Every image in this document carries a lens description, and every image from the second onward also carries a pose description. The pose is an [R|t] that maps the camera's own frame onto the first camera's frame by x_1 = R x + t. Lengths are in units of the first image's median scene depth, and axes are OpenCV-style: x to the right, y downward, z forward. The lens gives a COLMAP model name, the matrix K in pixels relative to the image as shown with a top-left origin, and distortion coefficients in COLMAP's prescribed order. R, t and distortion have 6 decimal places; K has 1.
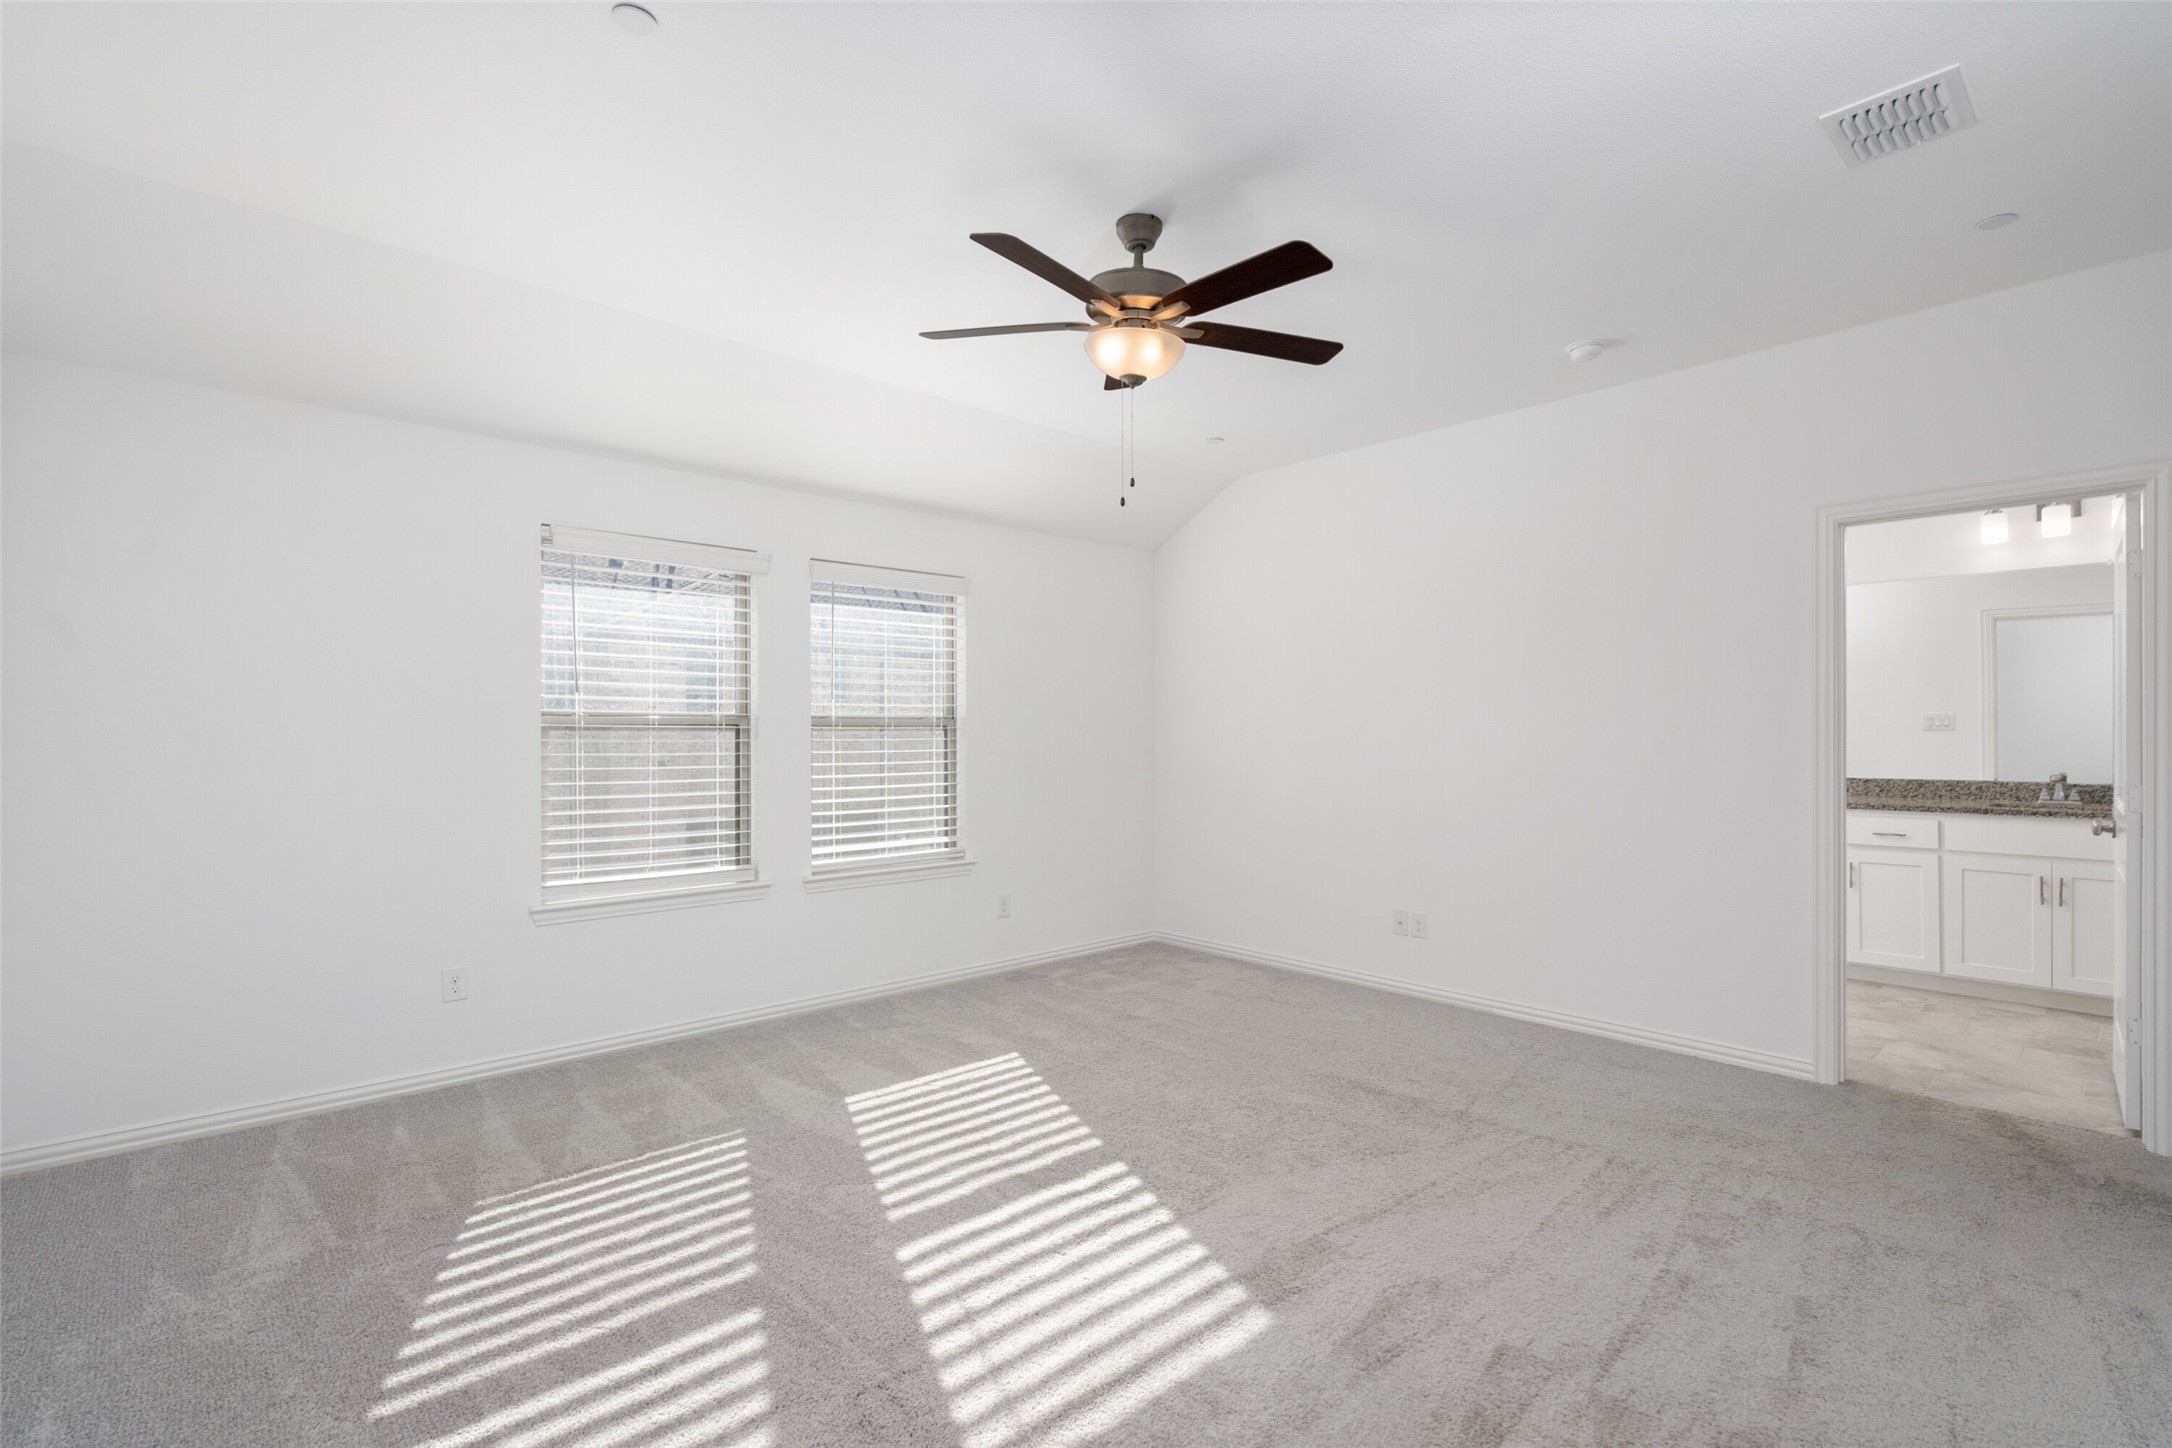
lens RADIAL K [[980.4, 0, 1086.0], [0, 980.4, 724.0], [0, 0, 1]] dist [-0.003056, -0.000204]
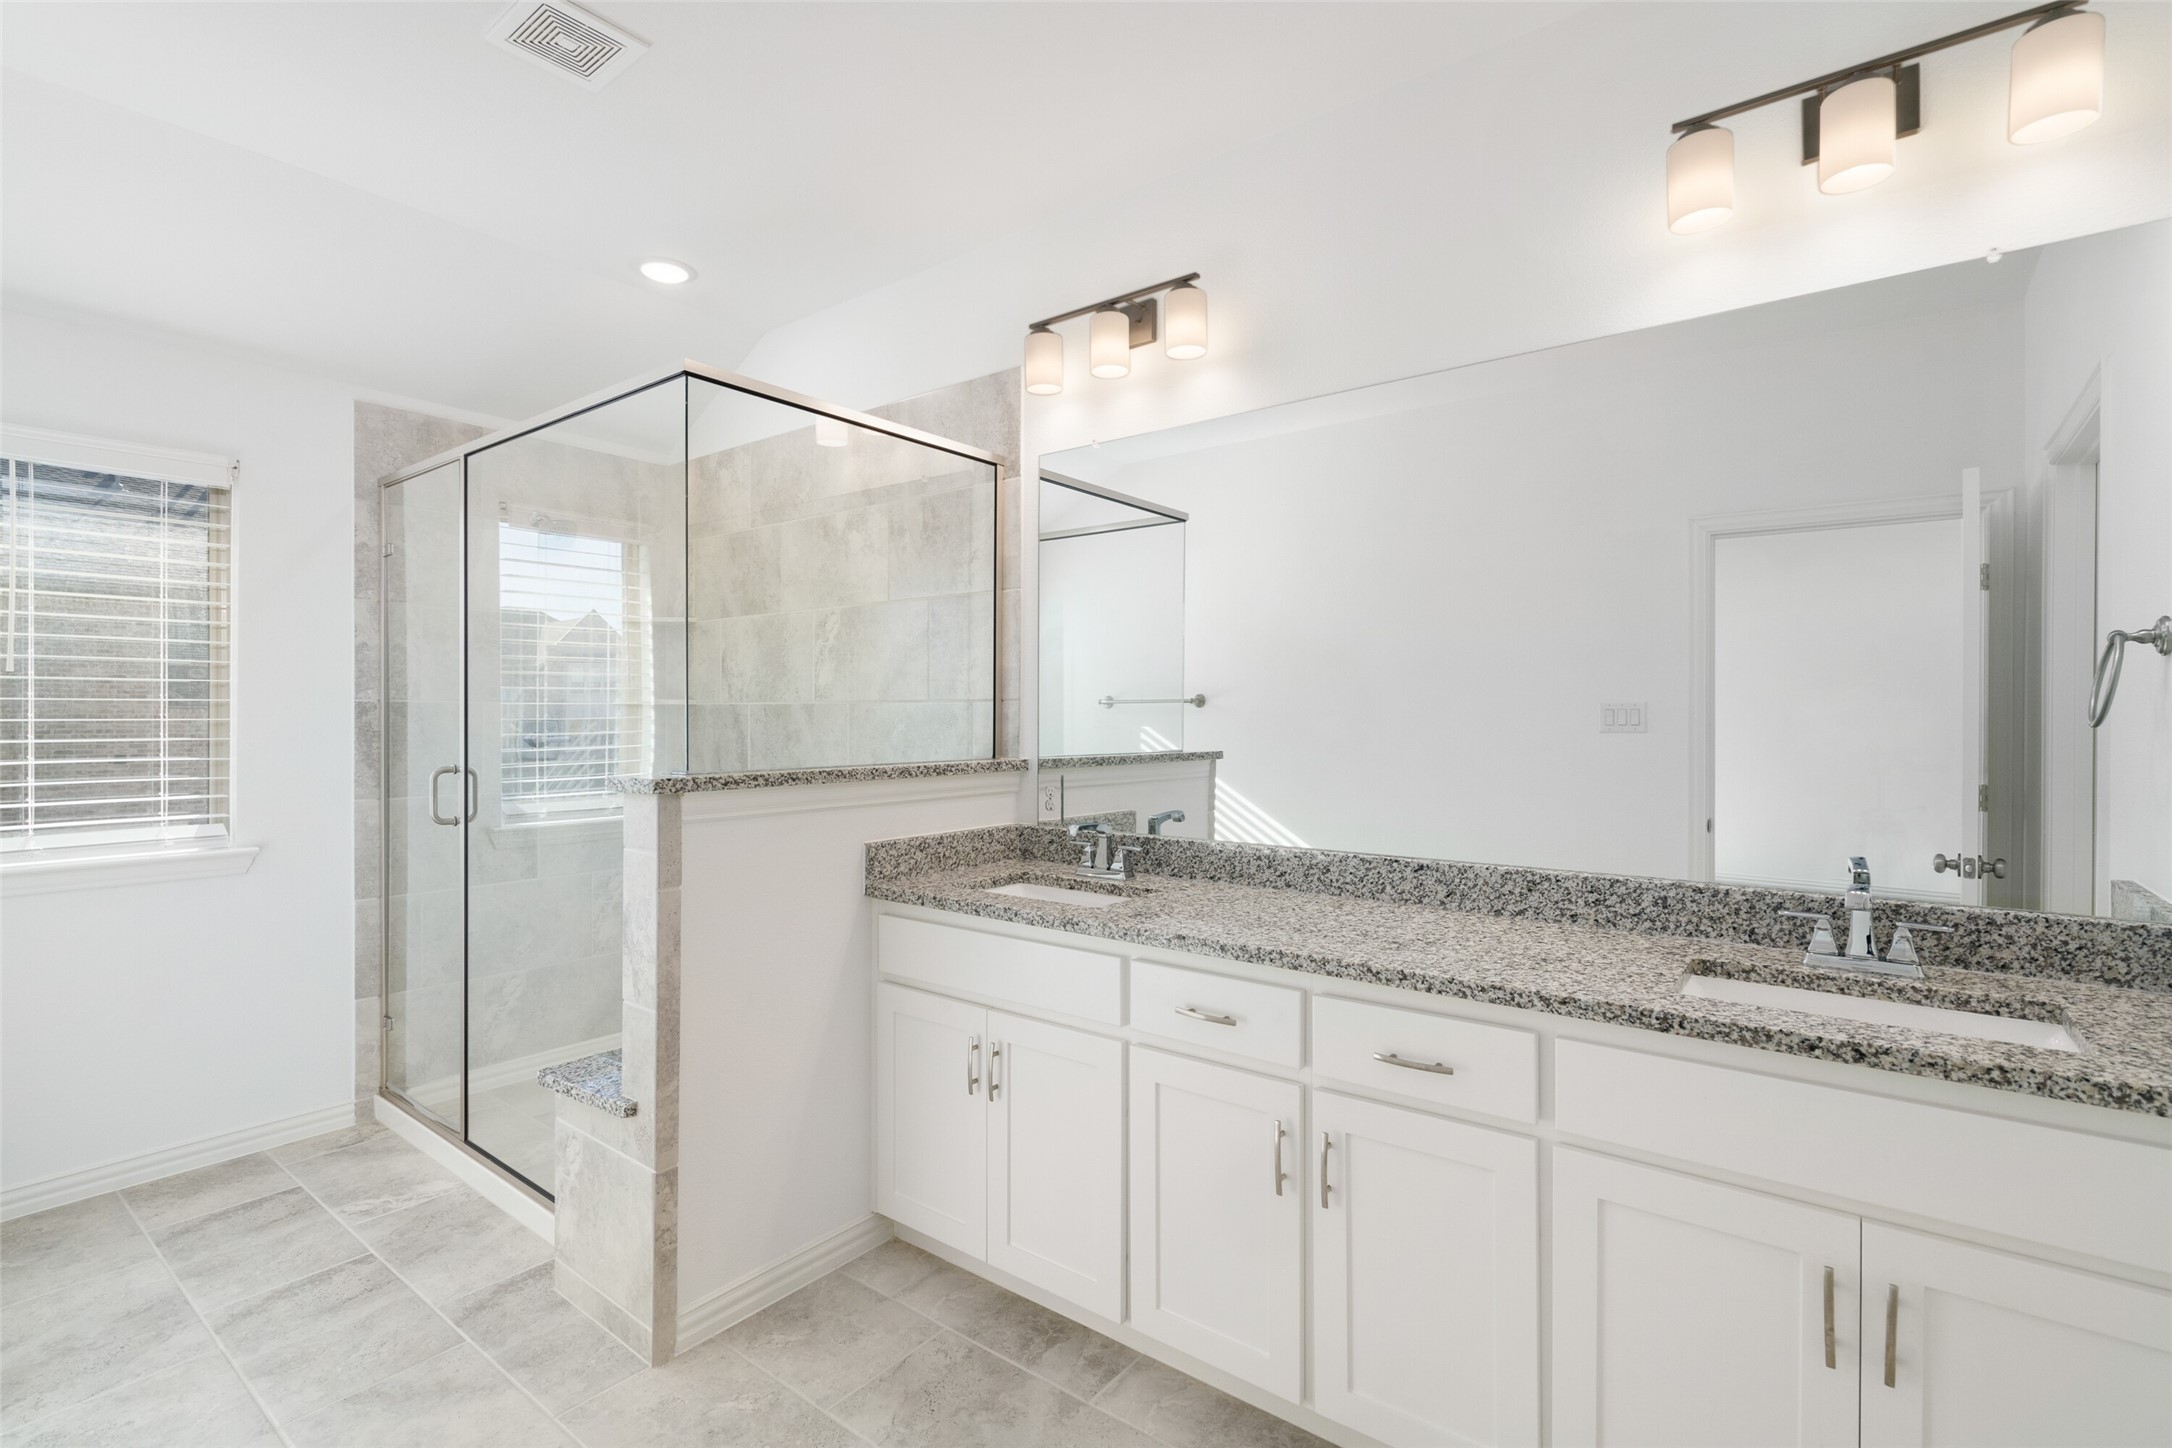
lens RADIAL K [[993.9, 0, 1089.2], [0, 993.9, 720.9], [0, 0, 1]] dist [-0.003598, 0.001093]
pose [[0.983704, -0.000306, 0.179796, 0.658072], [-0.001466, 0.999952, 0.009724, -0.005747], [-0.179790, -0.009829, 0.983656, 0.696809]]
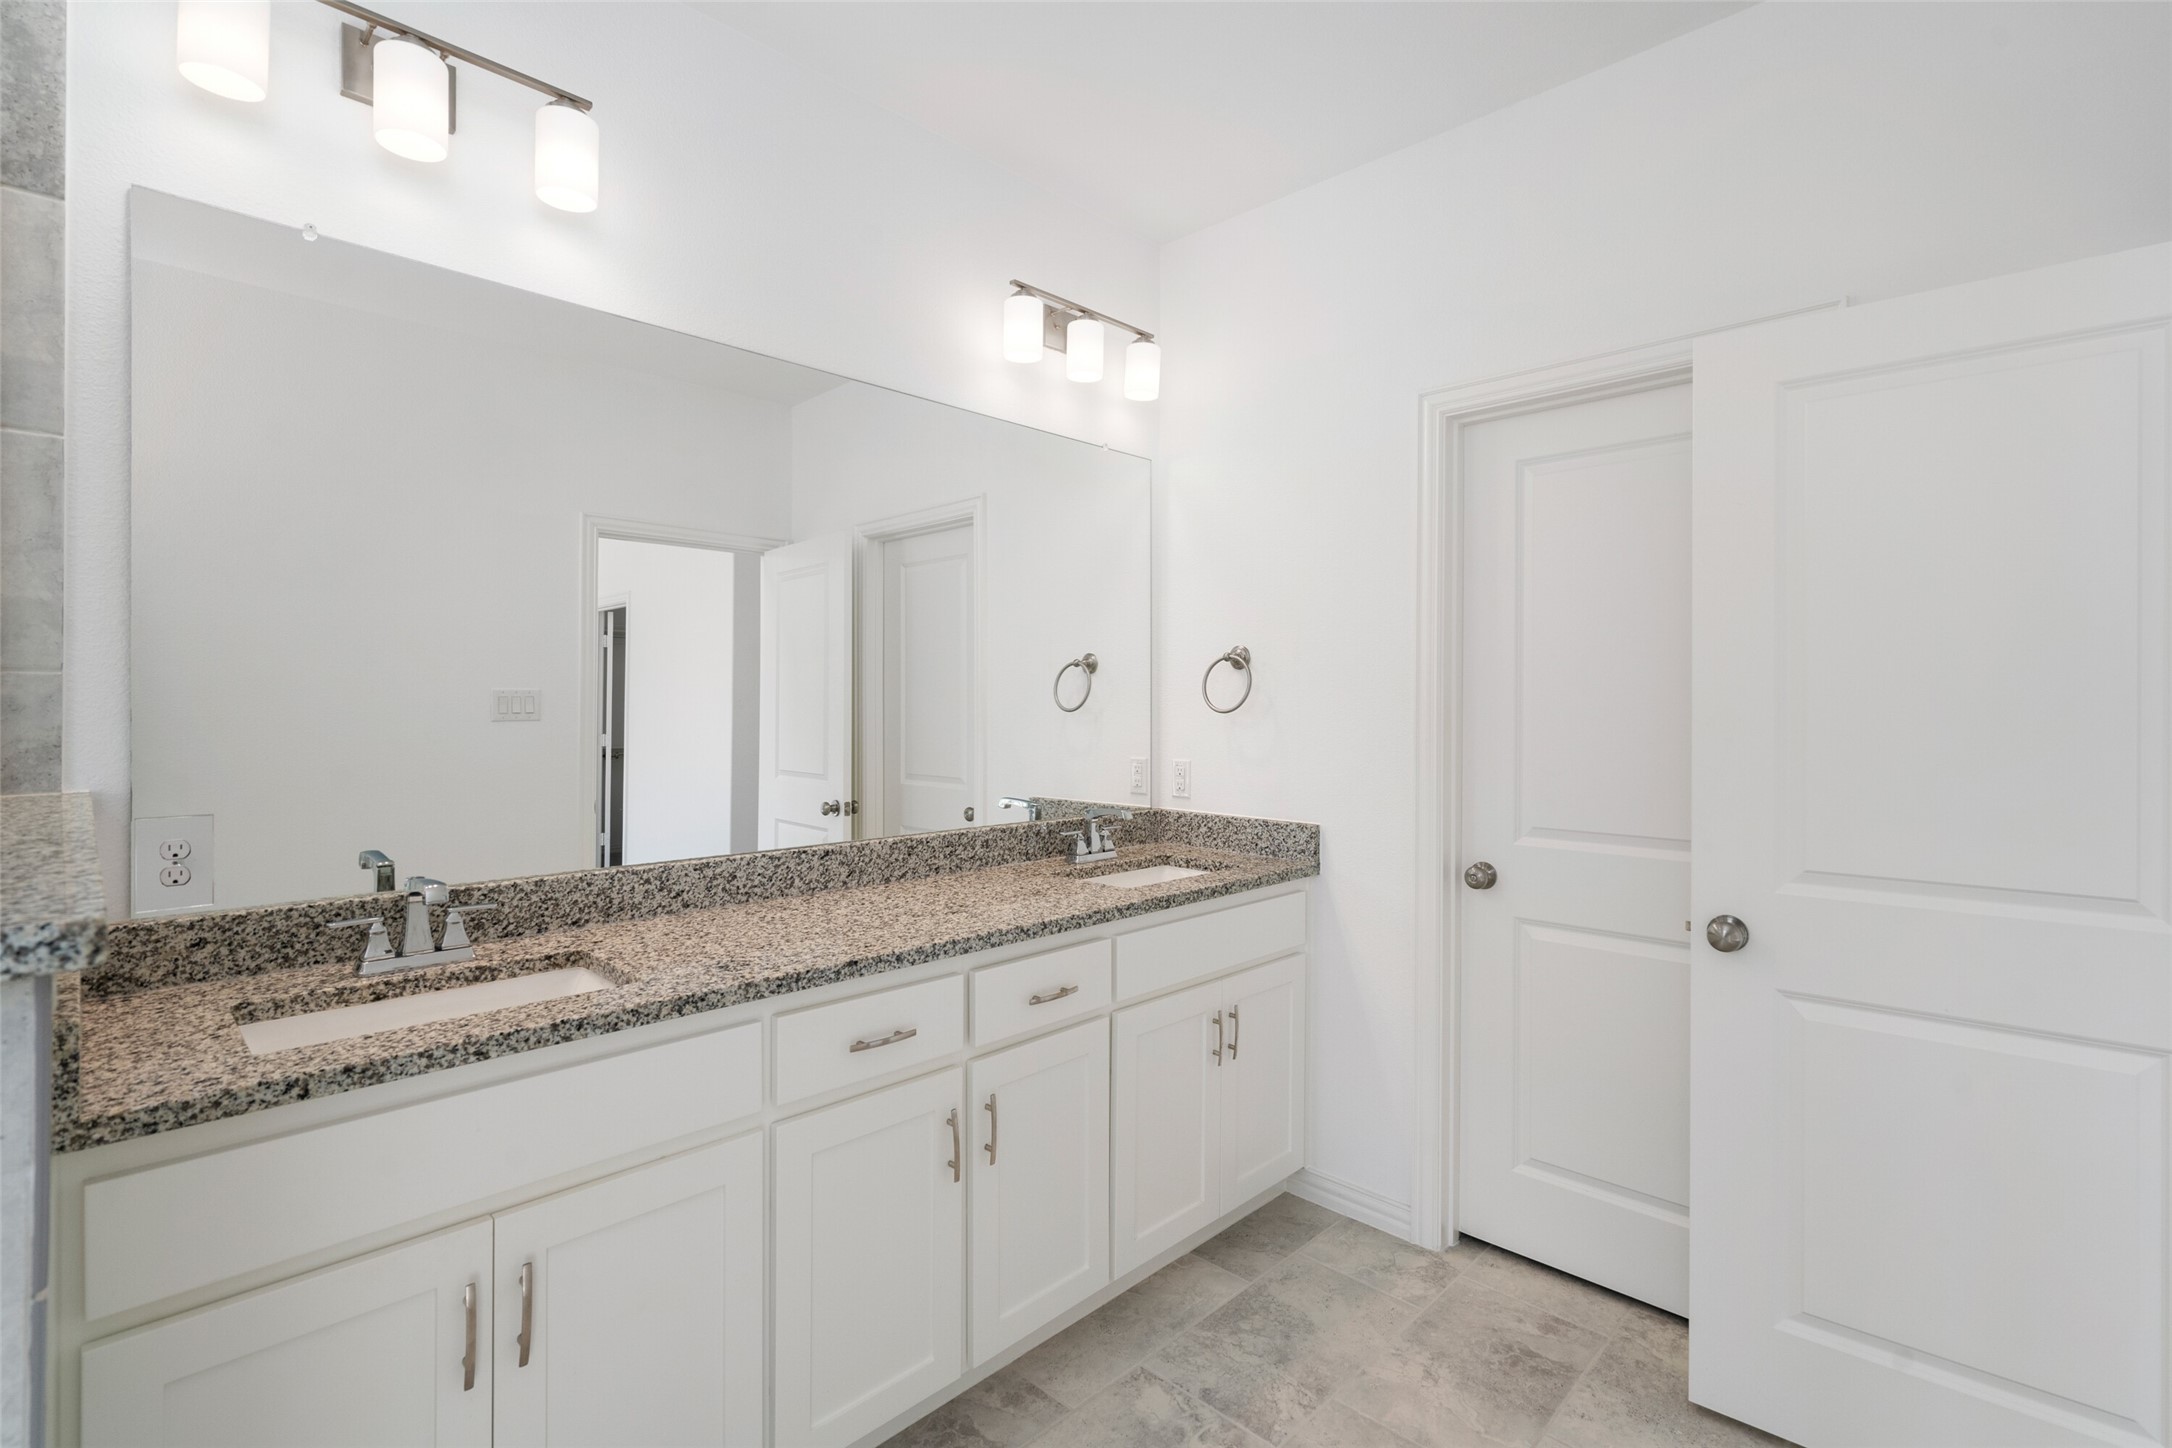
lens RADIAL K [[993.9, 0, 1089.2], [0, 993.9, 720.9], [0, 0, 1]] dist [-0.003598, 0.001093]
pose [[-0.054765, -0.017534, 0.998345, 0.424991], [-0.008993, 0.999814, 0.017066, -0.005371], [-0.998459, -0.008044, -0.054912, 1.013512]]
